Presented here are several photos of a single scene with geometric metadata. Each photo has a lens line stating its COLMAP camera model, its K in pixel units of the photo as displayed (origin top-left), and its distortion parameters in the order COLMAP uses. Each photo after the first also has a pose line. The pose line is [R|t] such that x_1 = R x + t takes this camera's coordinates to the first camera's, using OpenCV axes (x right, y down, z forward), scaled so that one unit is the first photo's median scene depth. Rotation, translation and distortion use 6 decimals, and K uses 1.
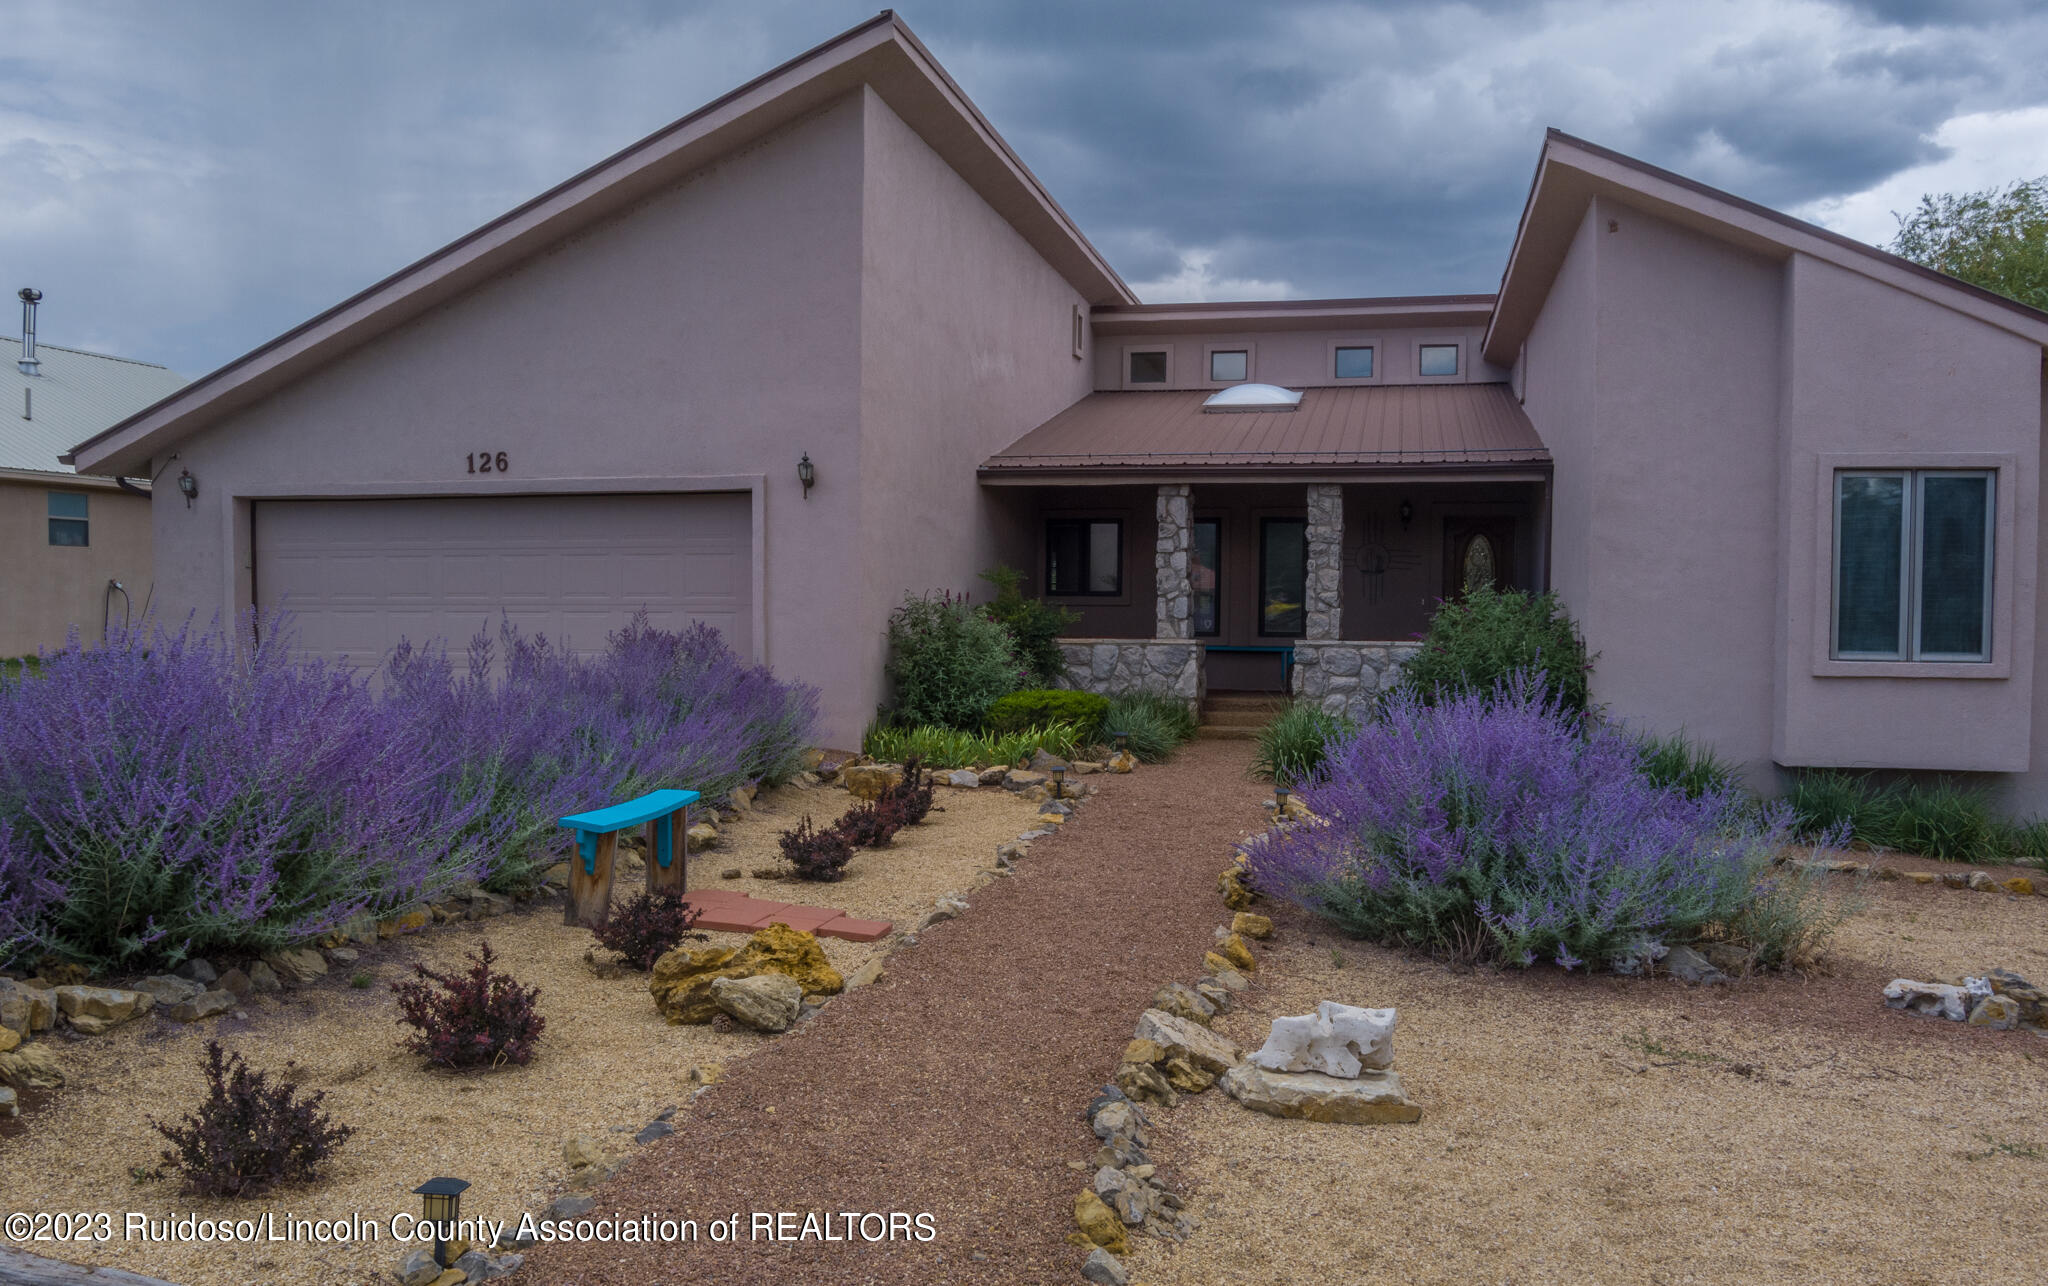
lens RADIAL K [[1654.0, 0, 1024.5], [0, 1654.0, 681.3], [0, 0, 1]] dist [-0.049649, -0.015150]
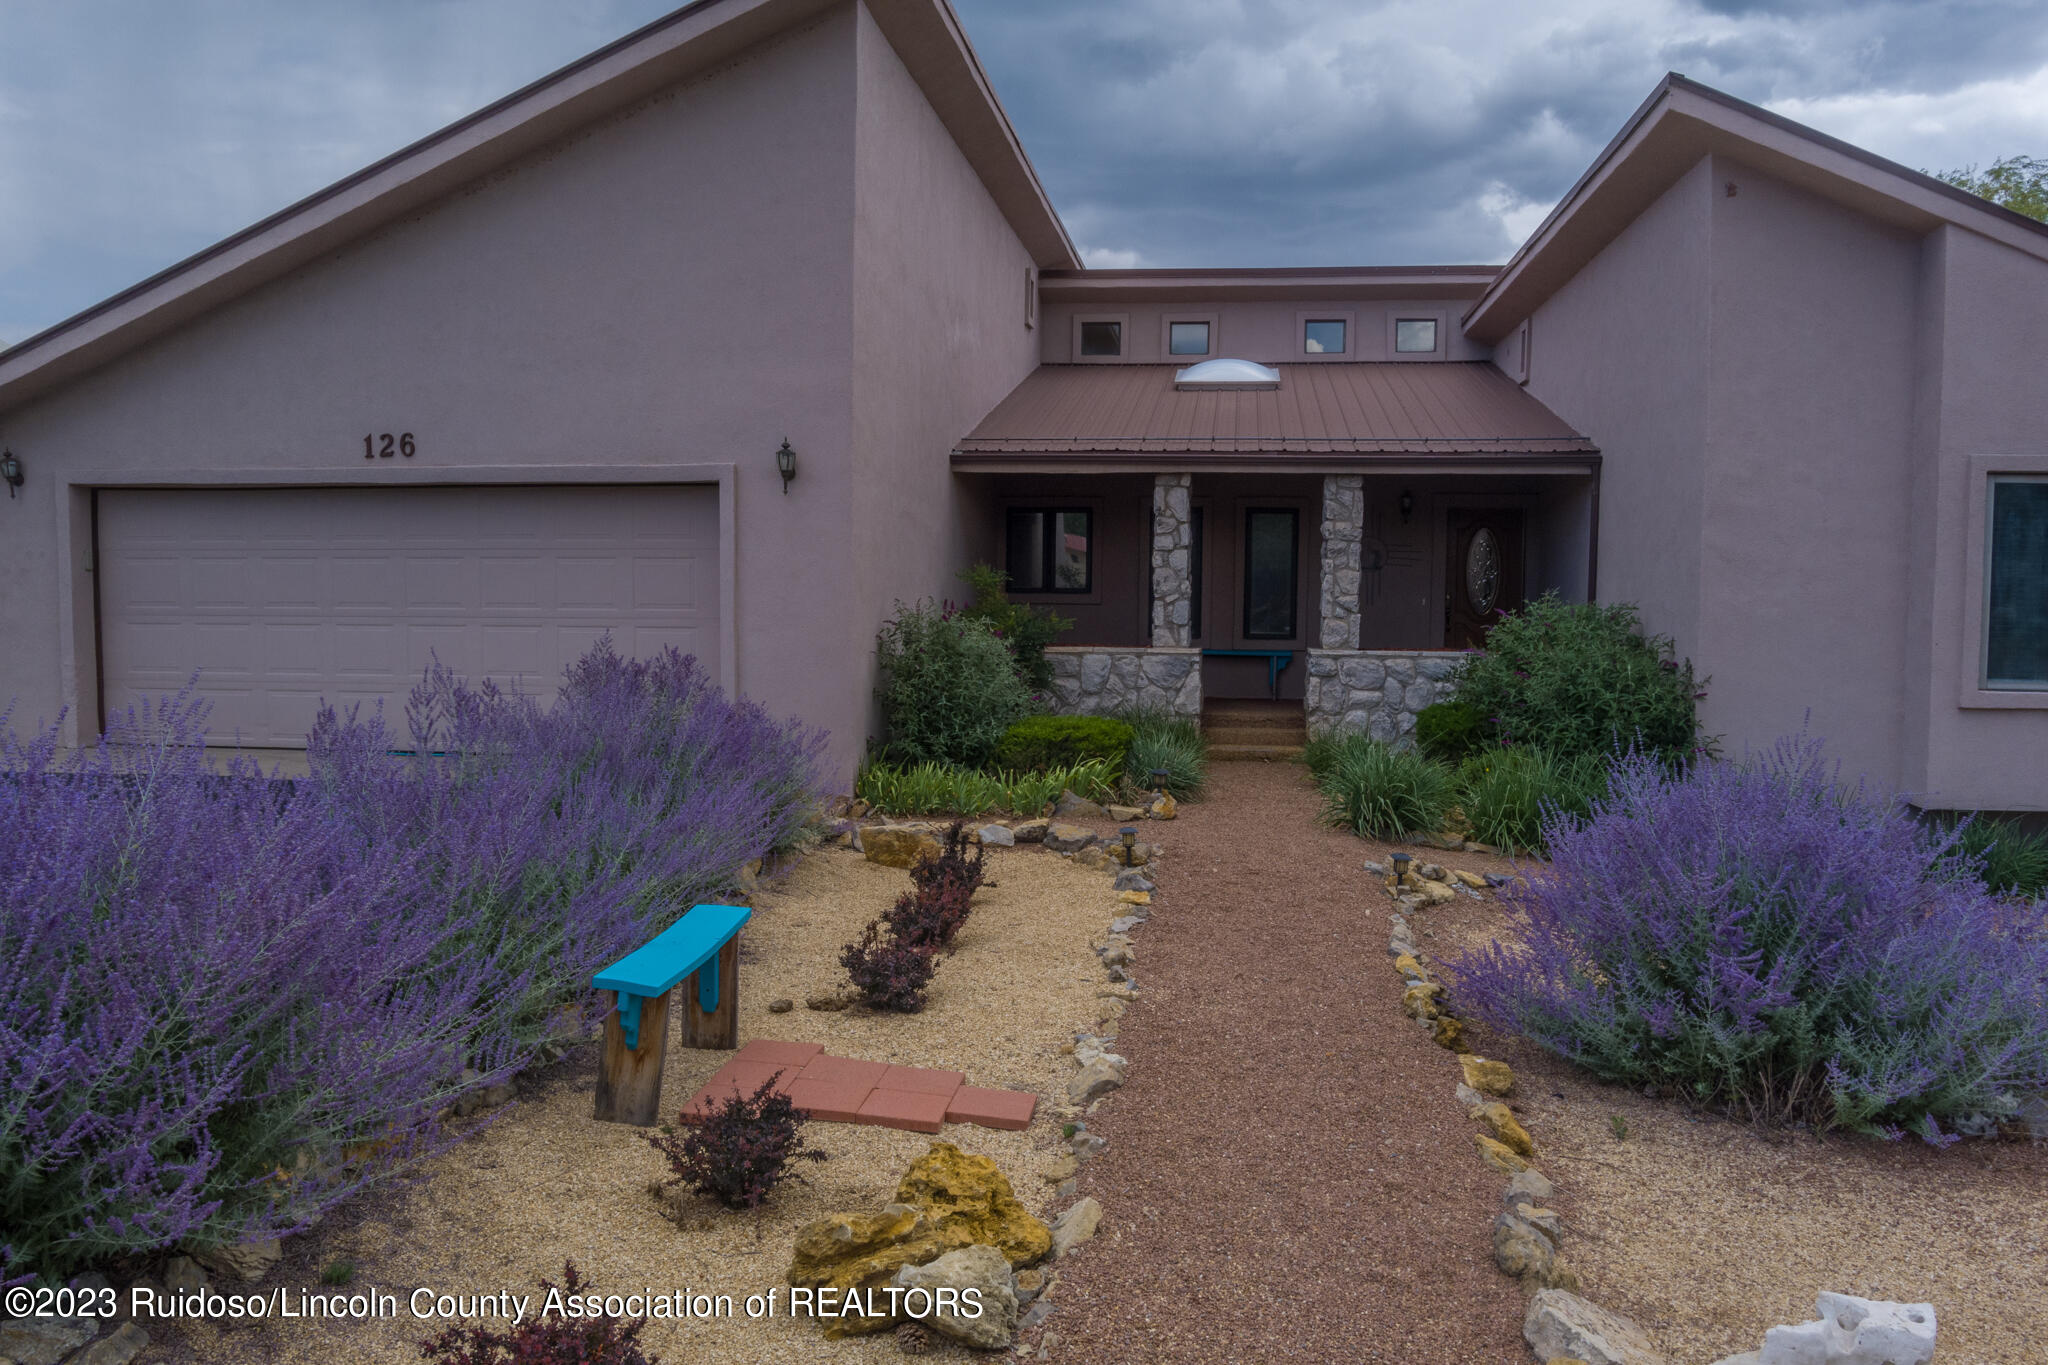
lens RADIAL K [[1655.3, 0, 1028.6], [0, 1655.3, 681.5], [0, 0, 1]] dist [-0.060839, 0.015000]
pose [[0.995577, -0.003715, 0.093872, -0.088770], [0.001906, 0.999811, 0.019352, -0.031255], [-0.093926, -0.019088, 0.995396, 0.154042]]
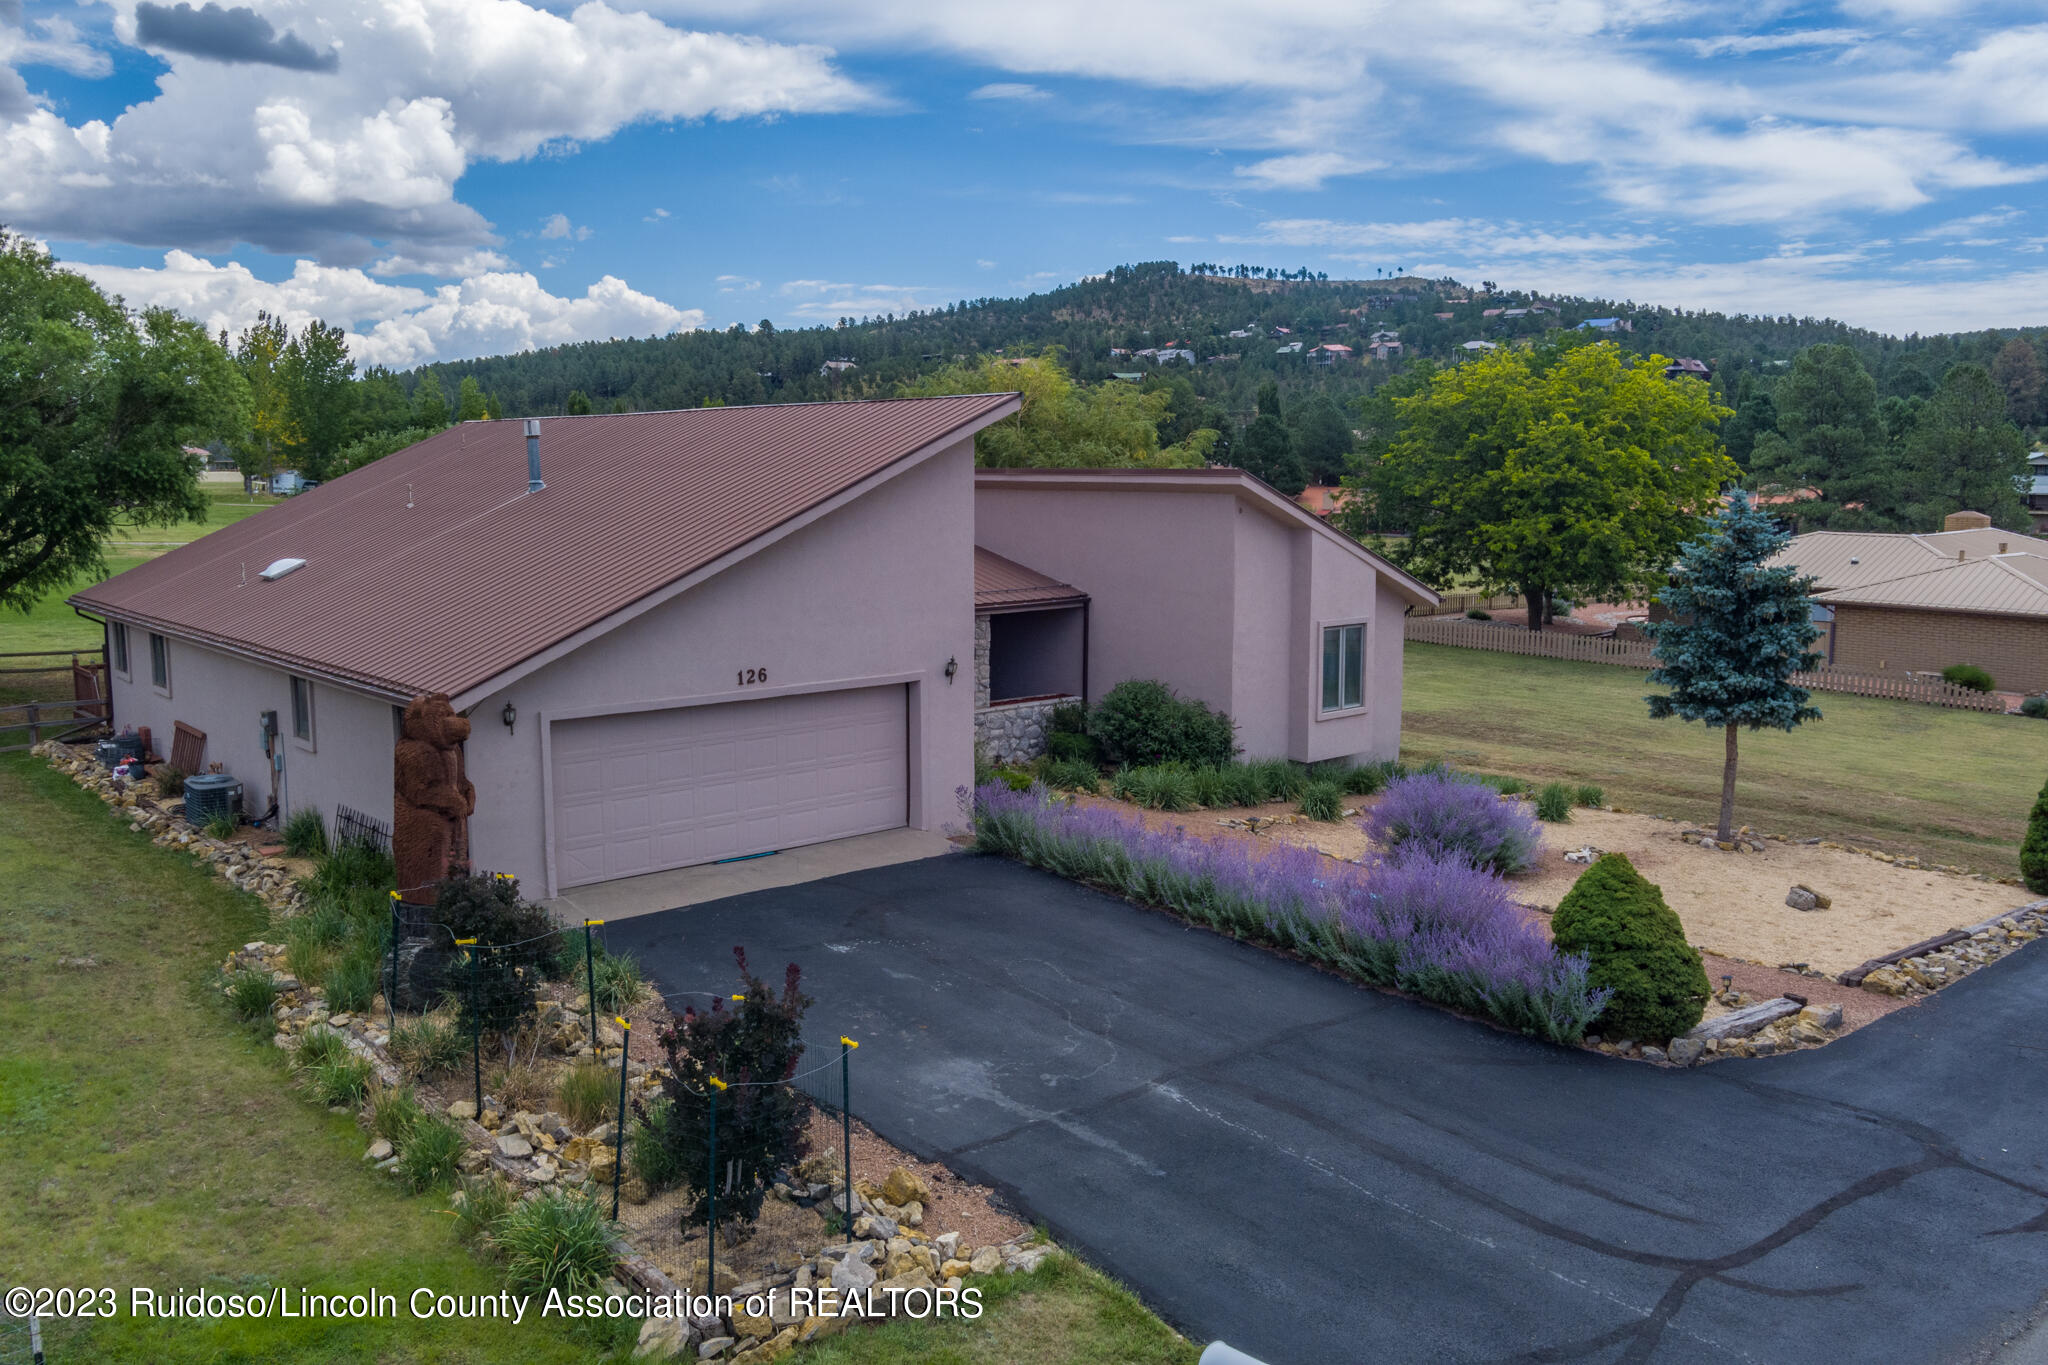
lens RADIAL K [[1655.3, 0, 1014.2], [0, 1655.3, 674.3], [0, 0, 1]] dist [-0.060839, 0.015000]
pose [[0.591764, -0.111817, 0.798318, -1.365593], [0.045461, 0.993386, 0.105441, -0.284430], [-0.804828, -0.026103, 0.592934, 0.004358]]
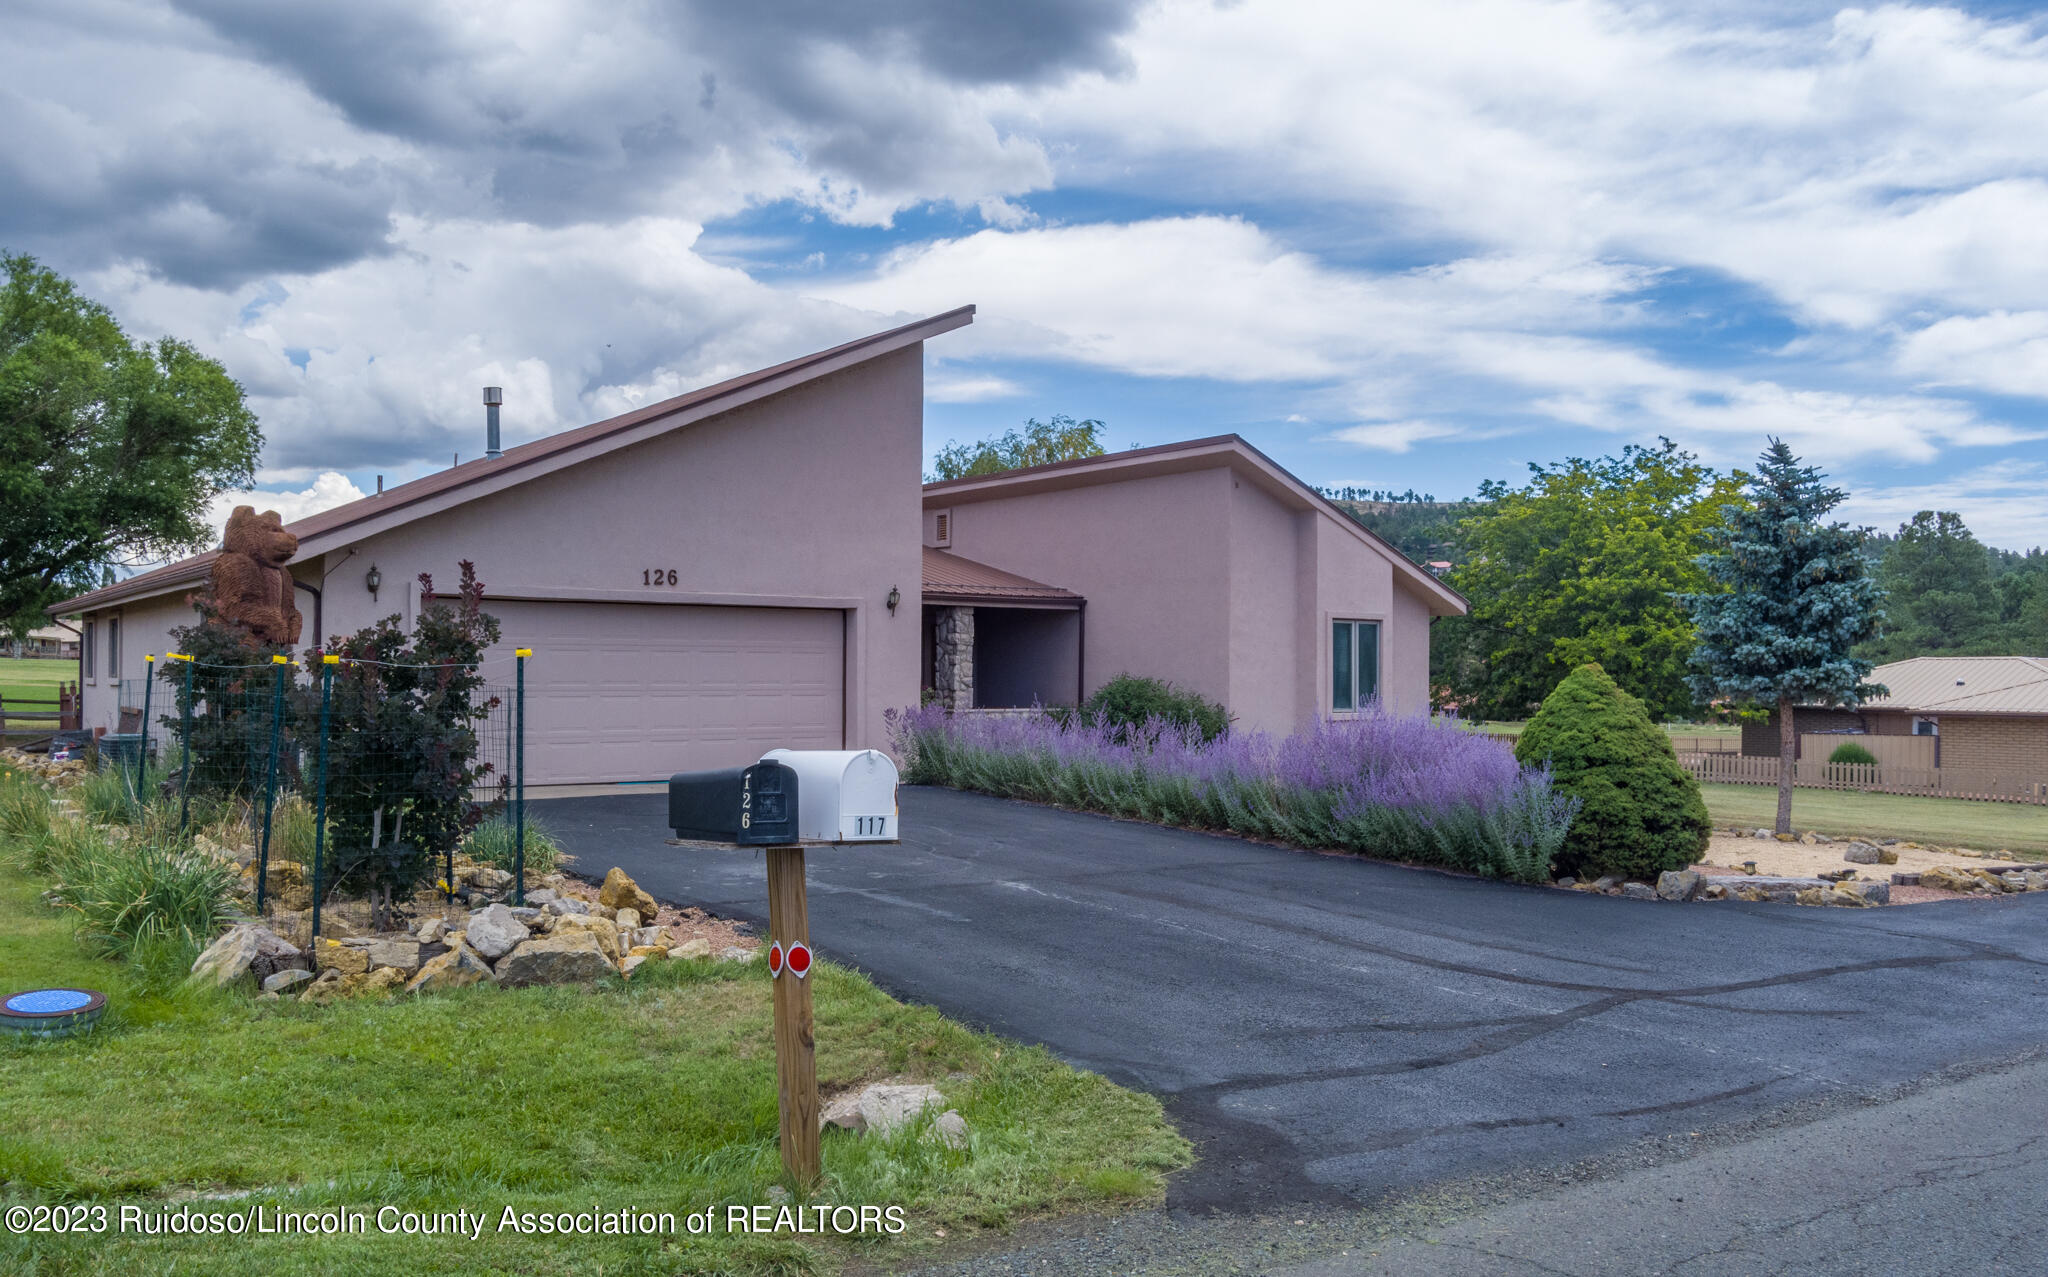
lens RADIAL K [[1654.0, 0, 1017.6], [0, 1654.0, 655.2], [0, 0, 1]] dist [-0.049649, -0.015150]
pose [[0.642478, 0.008021, 0.766262, -1.175471], [0.037798, 0.998396, -0.042142, -0.010526], [-0.765371, 0.056039, 0.641144, -0.017188]]
